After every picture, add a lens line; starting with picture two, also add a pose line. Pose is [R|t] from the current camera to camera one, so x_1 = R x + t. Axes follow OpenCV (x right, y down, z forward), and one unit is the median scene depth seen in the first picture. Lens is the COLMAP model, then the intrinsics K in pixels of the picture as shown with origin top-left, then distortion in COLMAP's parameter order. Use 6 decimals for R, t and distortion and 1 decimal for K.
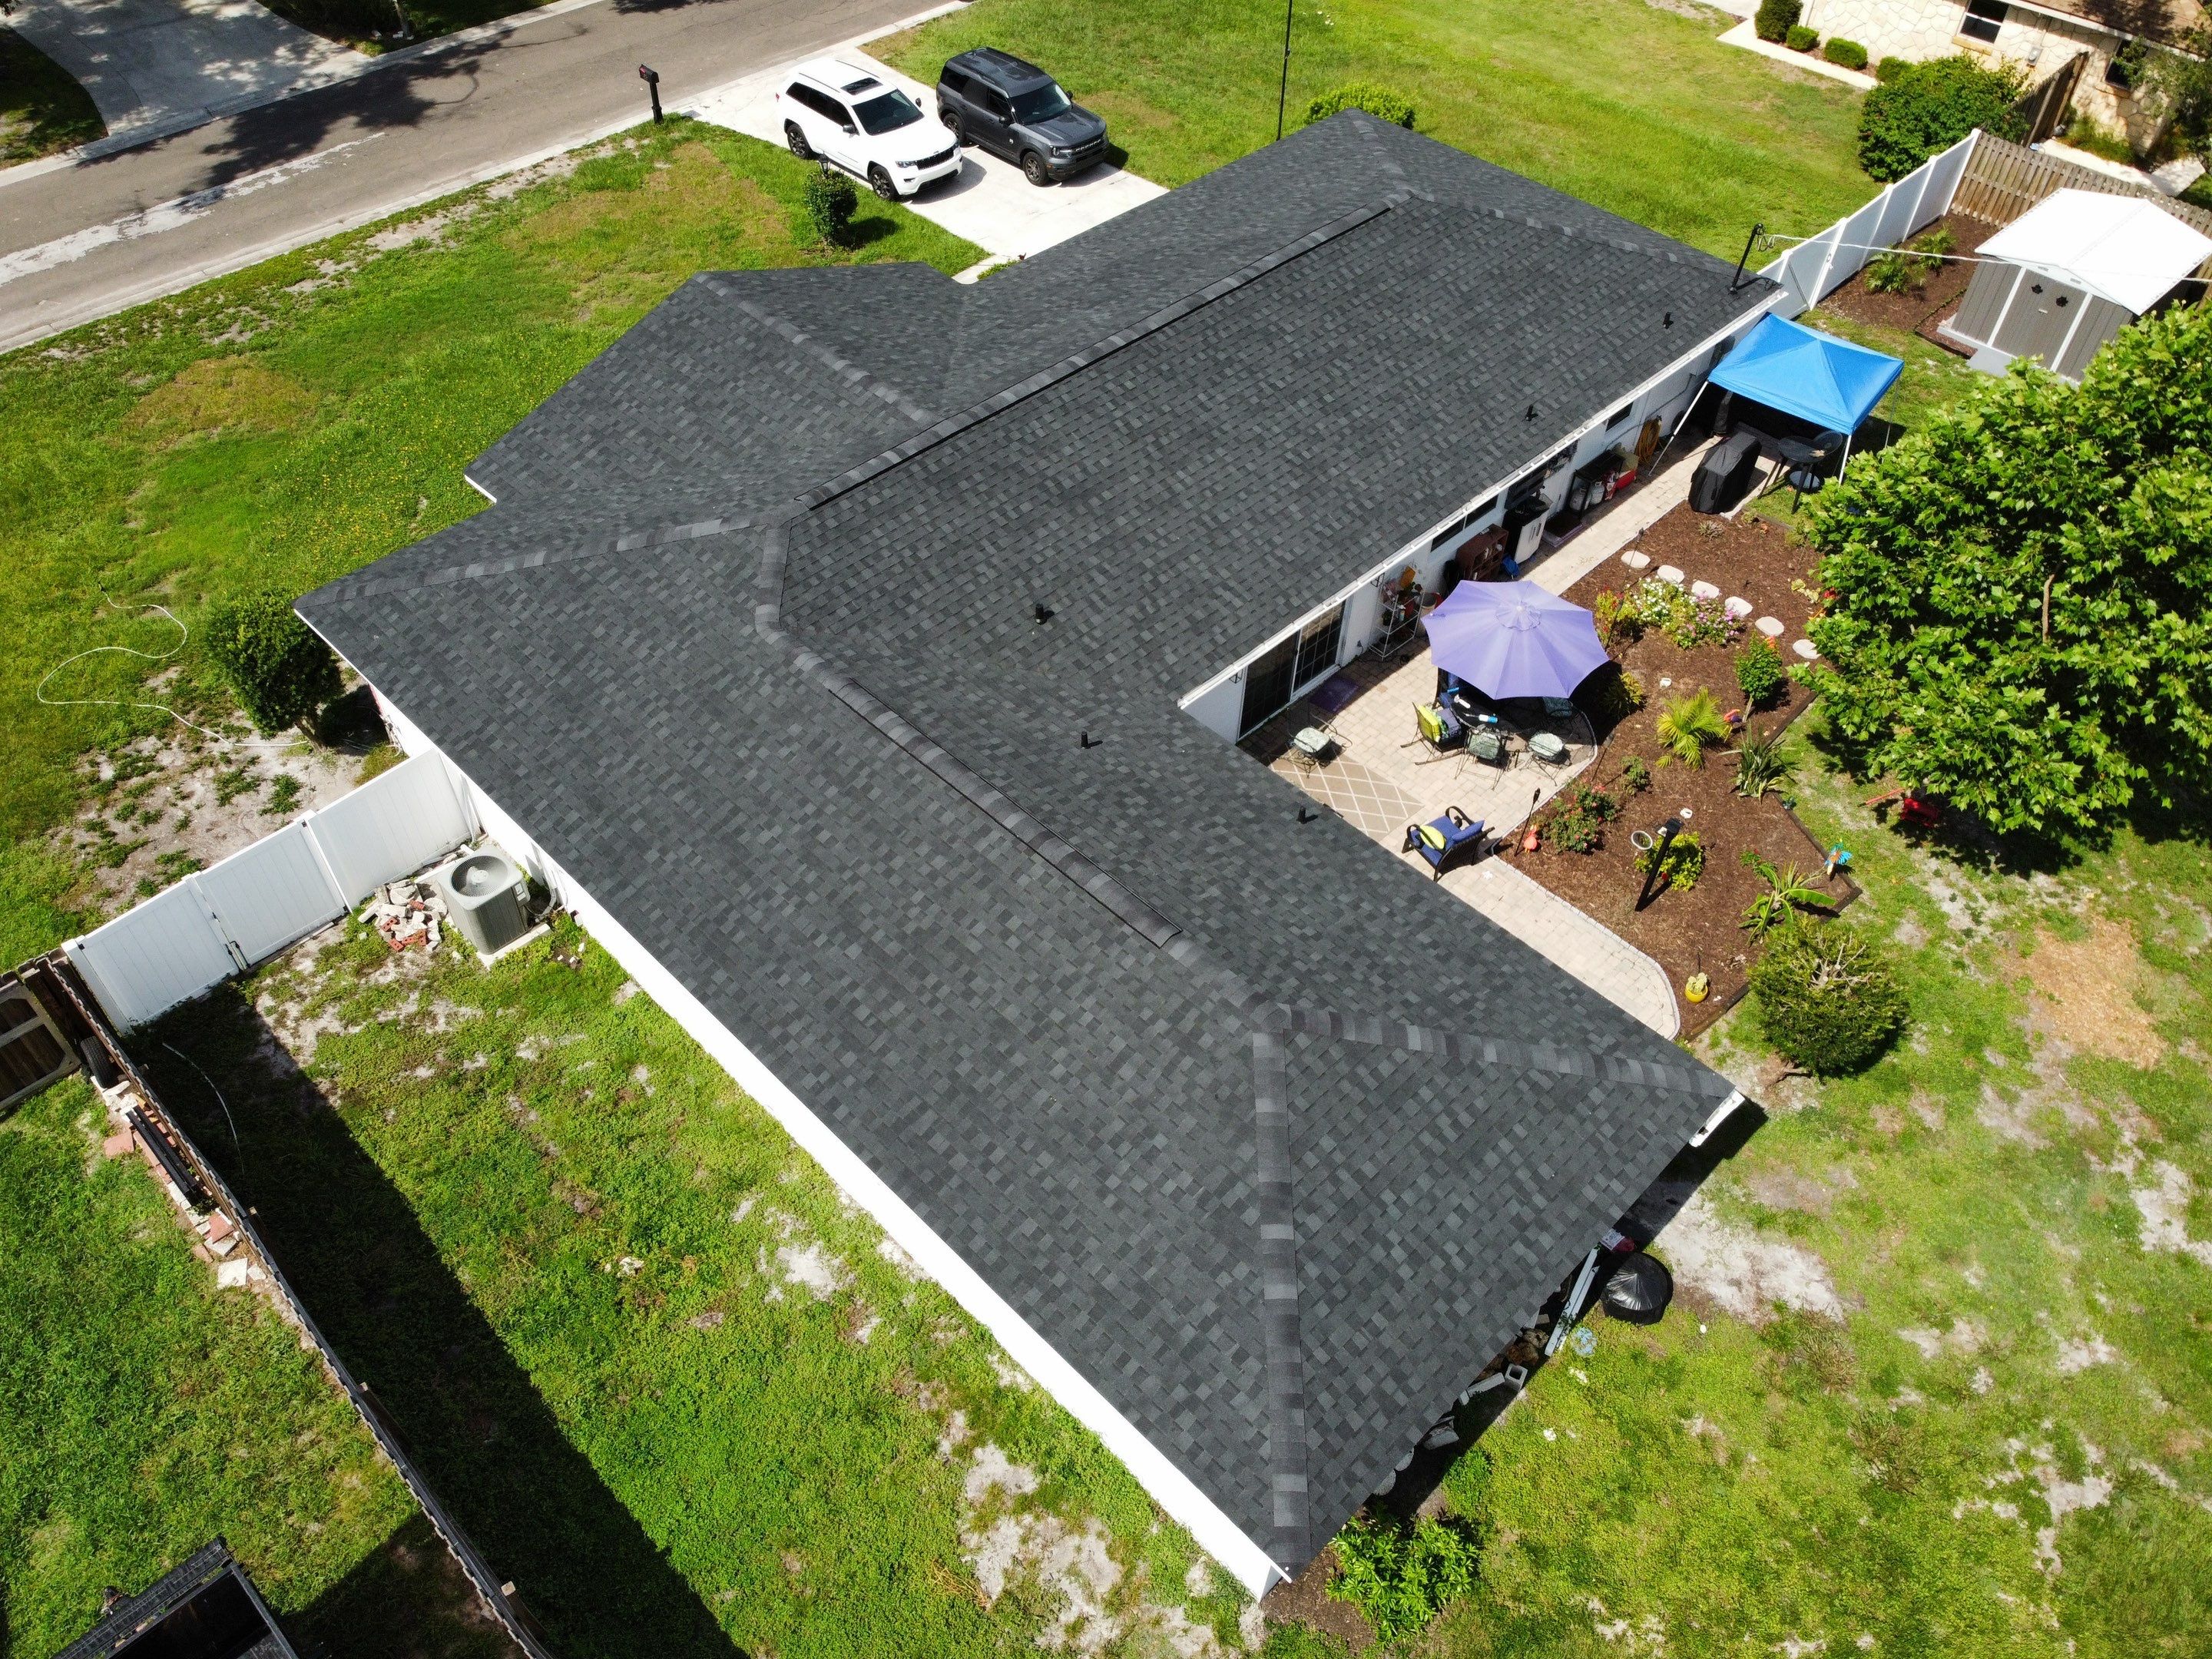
lens RADIAL K [[1647.4, 0, 1086.1], [0, 1647.4, 826.2], [0, 0, 1]] dist [0.004646, 0.000130]
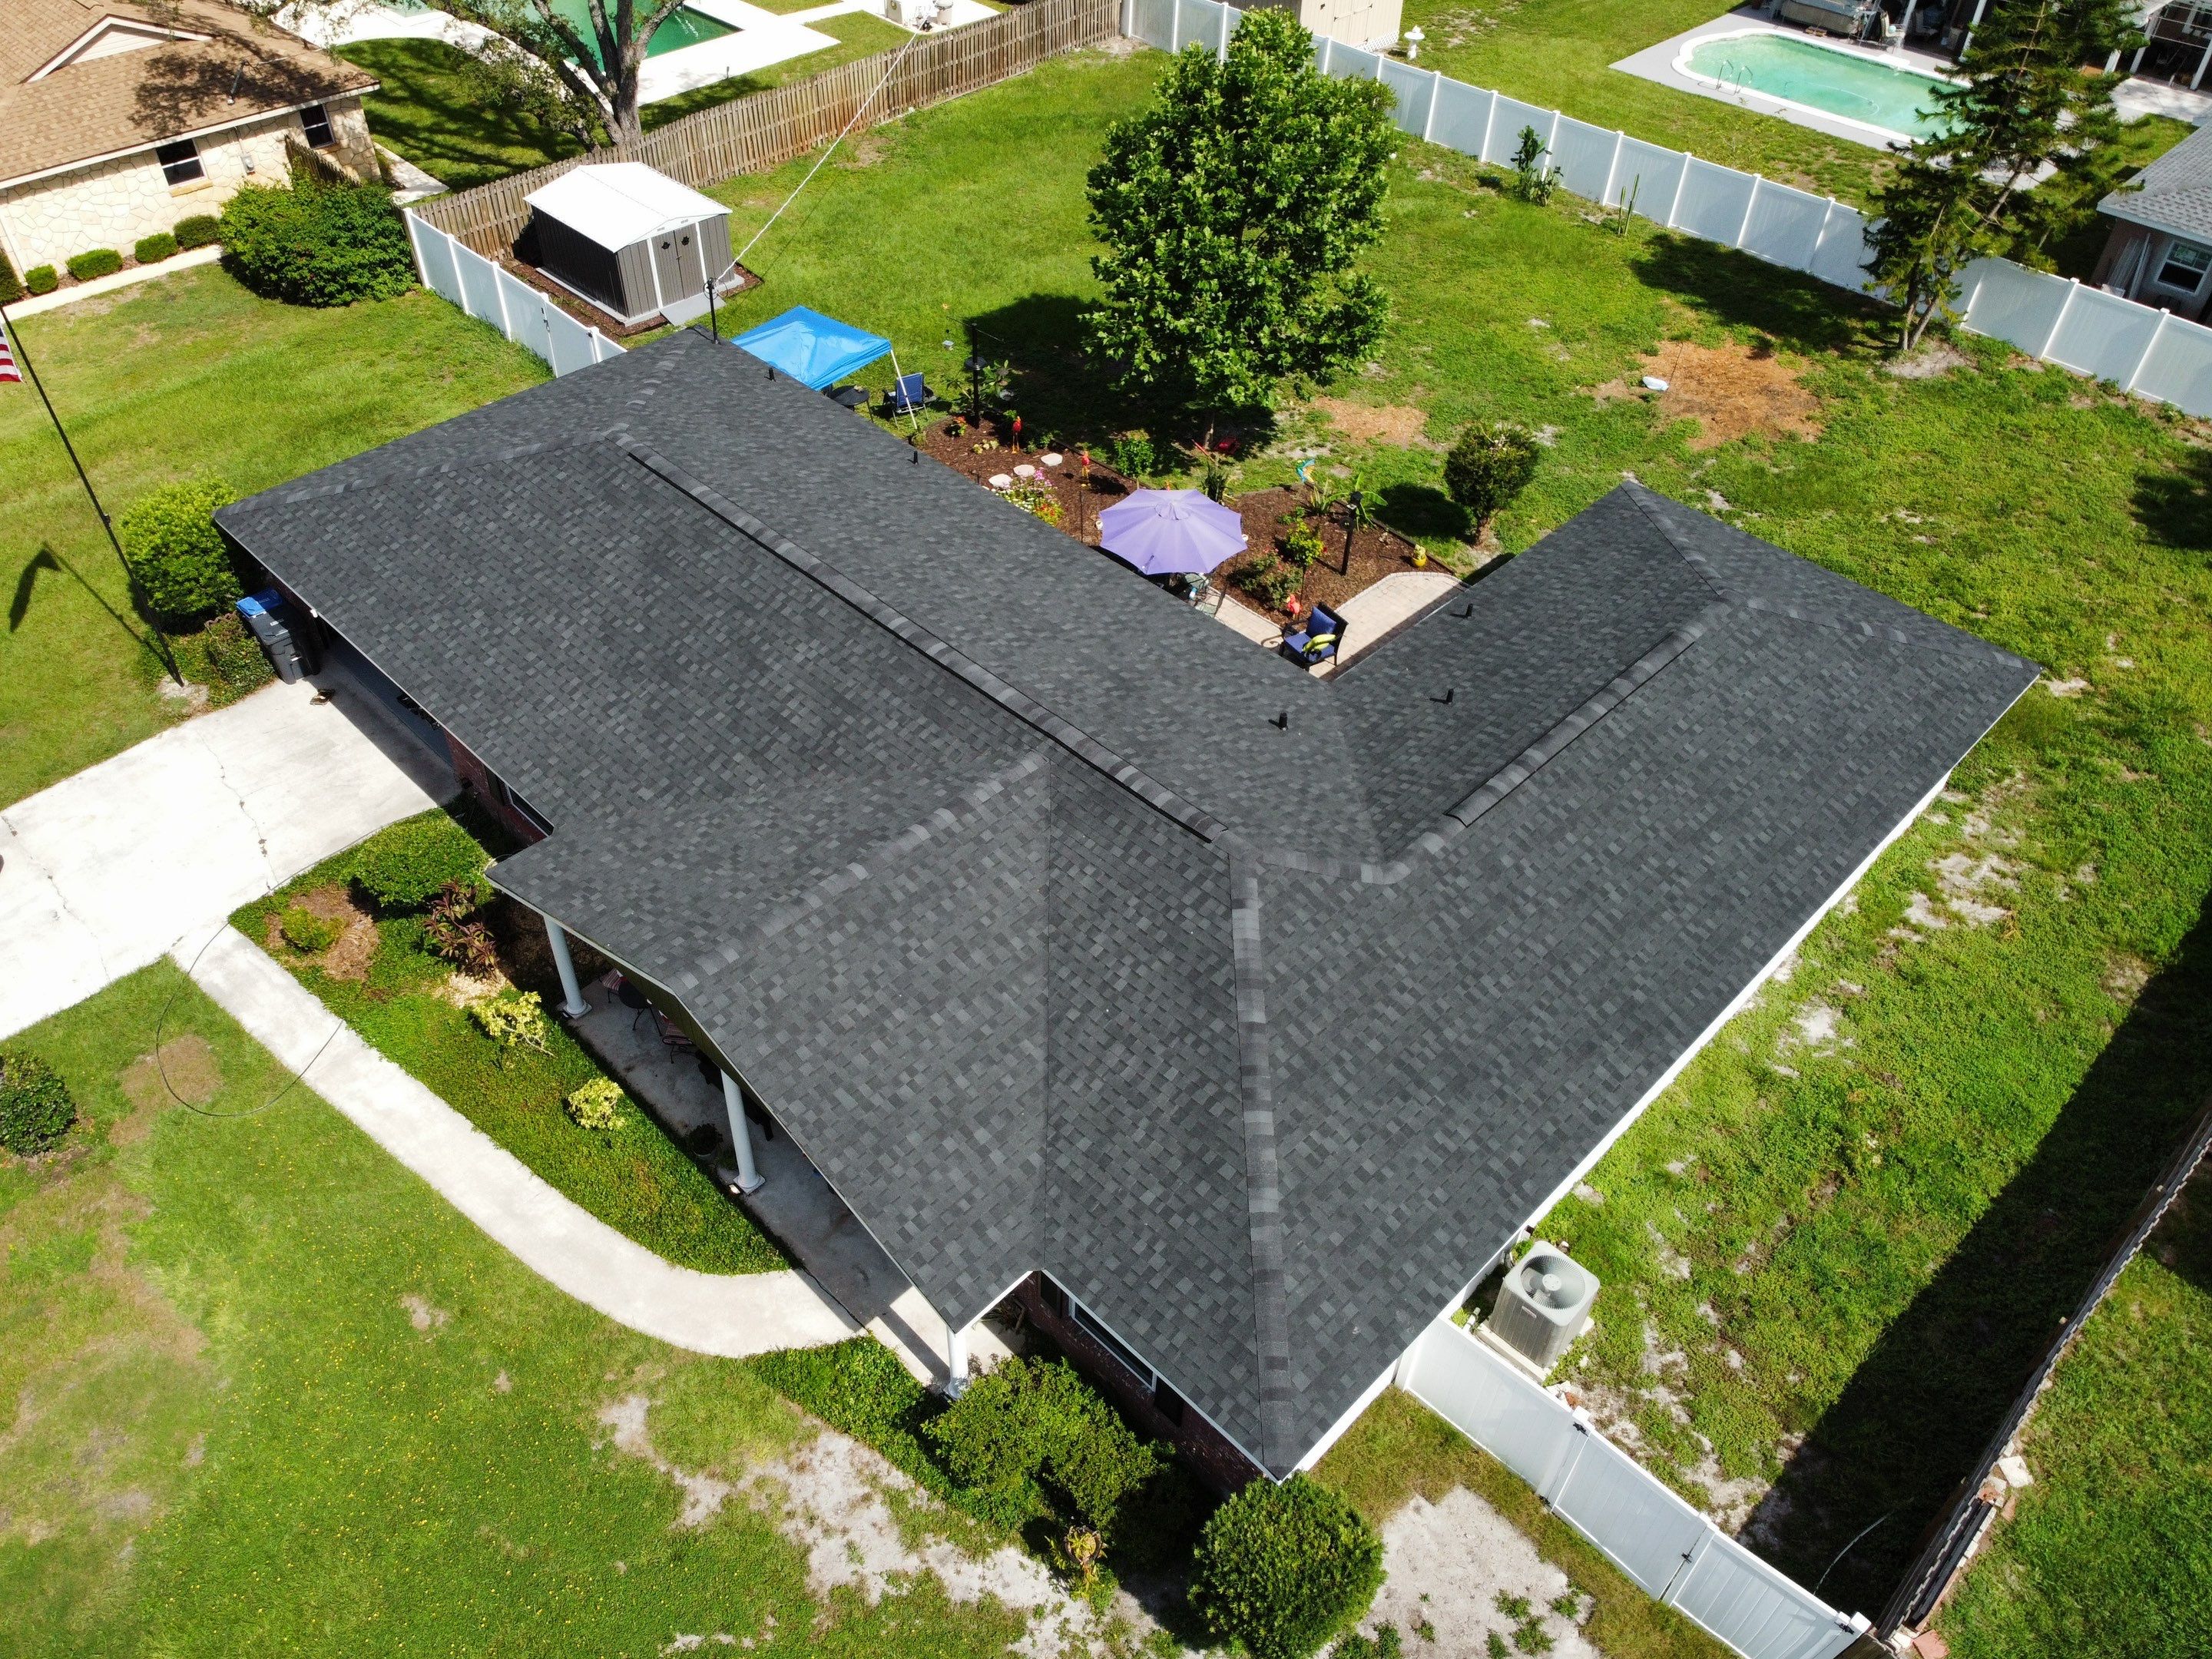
lens RADIAL K [[1647.4, 0, 1071.2], [0, 1647.4, 836.4], [0, 0, 1]] dist [0.004646, 0.000130]
pose [[-0.000203, -0.705569, 0.708642, -0.817408], [0.723766, 0.488892, 0.486979, -0.698470], [-0.690046, 0.512989, 0.510567, 0.592370]]
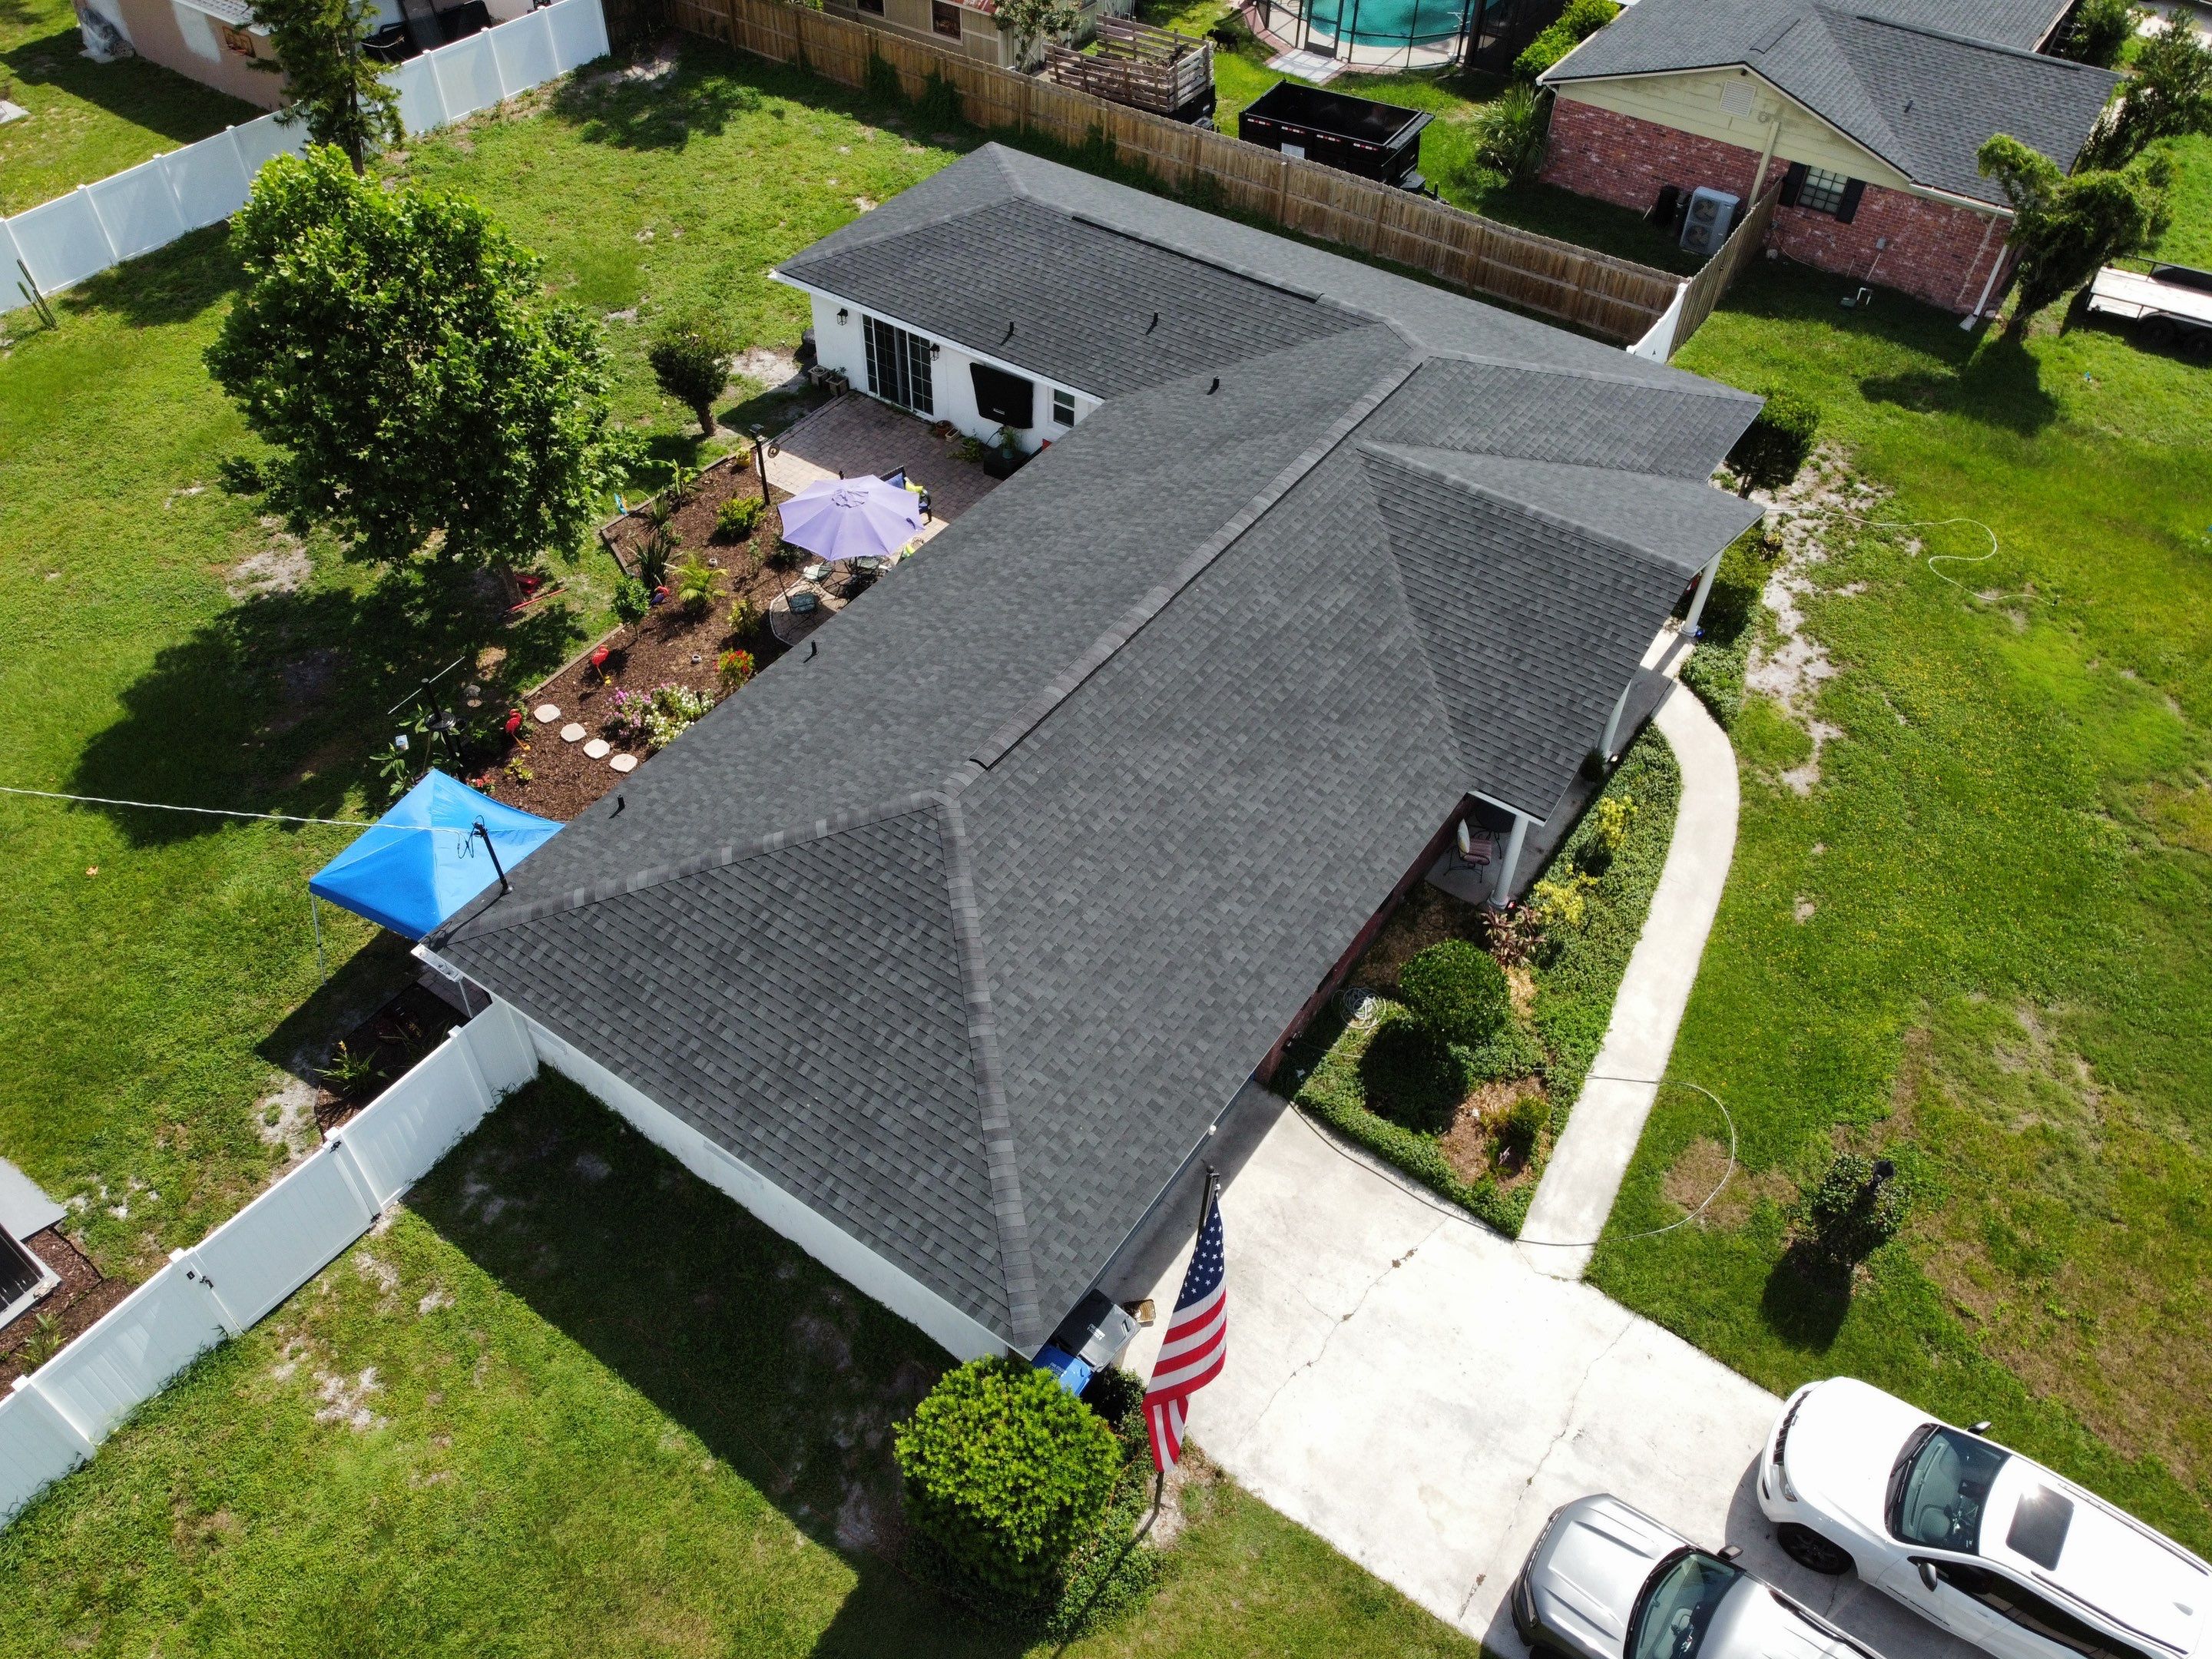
lens RADIAL K [[1647.4, 0, 1078.5], [0, 1647.4, 839.9], [0, 0, 1]] dist [0.004646, 0.000130]
pose [[-0.983772, 0.106429, -0.144452, 0.318902], [-0.151599, -0.062396, 0.986471, -1.467431], [0.095976, 0.992361, 0.077518, 1.251501]]
